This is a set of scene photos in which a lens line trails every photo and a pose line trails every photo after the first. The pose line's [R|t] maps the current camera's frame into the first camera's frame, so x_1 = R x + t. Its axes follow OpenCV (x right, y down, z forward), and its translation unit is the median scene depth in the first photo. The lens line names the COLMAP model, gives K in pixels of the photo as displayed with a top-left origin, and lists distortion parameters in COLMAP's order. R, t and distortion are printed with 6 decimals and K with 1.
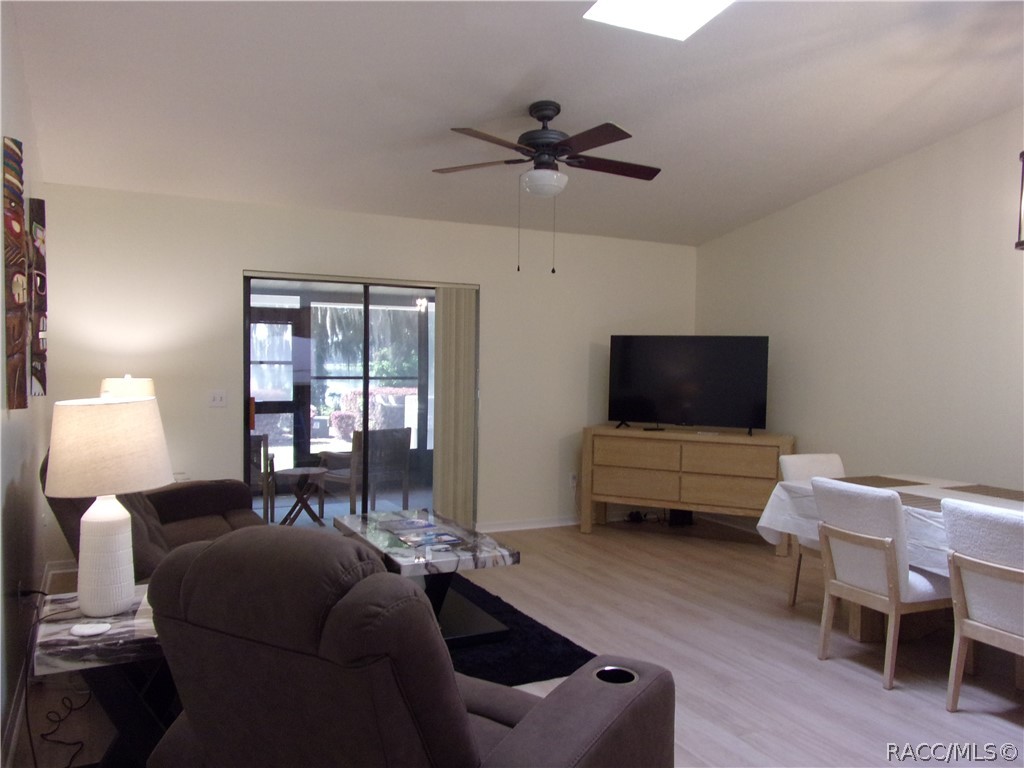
lens RADIAL K [[803.3, 0, 512.0], [0, 803.3, 384.0], [0, 0, 1]] dist [0.048346, 0.004381]
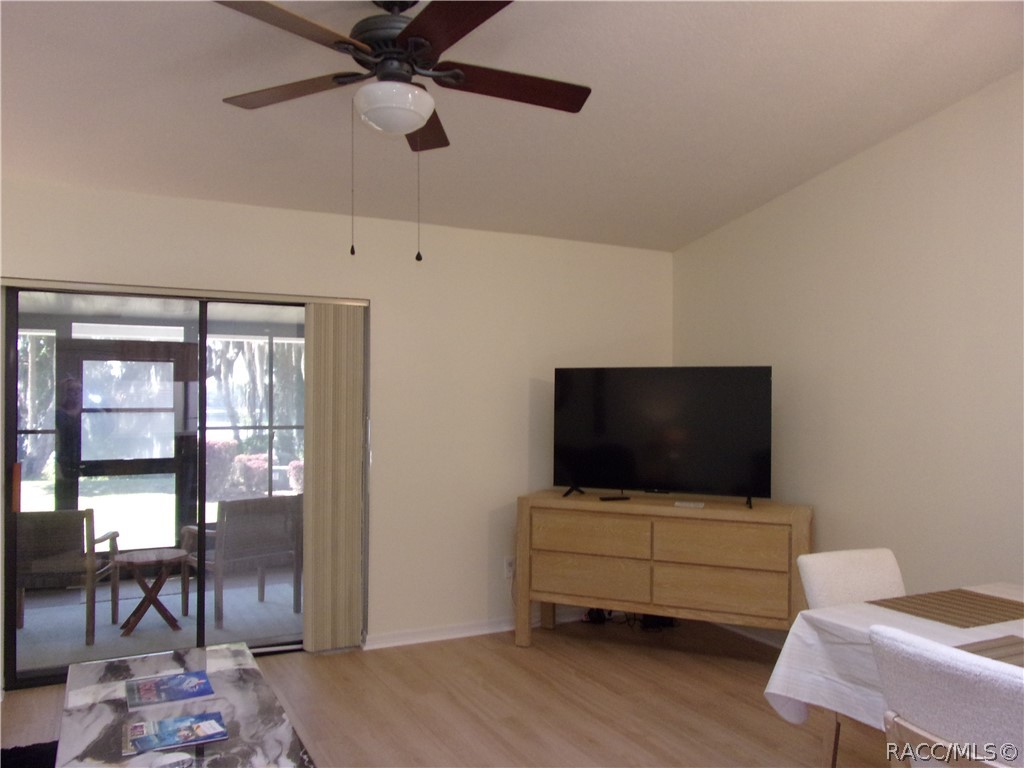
lens RADIAL K [[794.2, 0, 512.0], [0, 794.2, 384.0], [0, 0, 1]] dist [0.019442, -0.037845]
pose [[0.999928, -0.012033, -0.000019, 0.088288], [0.012015, 0.998551, -0.052458, -0.009432], [0.000651, 0.052454, 0.998623, 0.297186]]
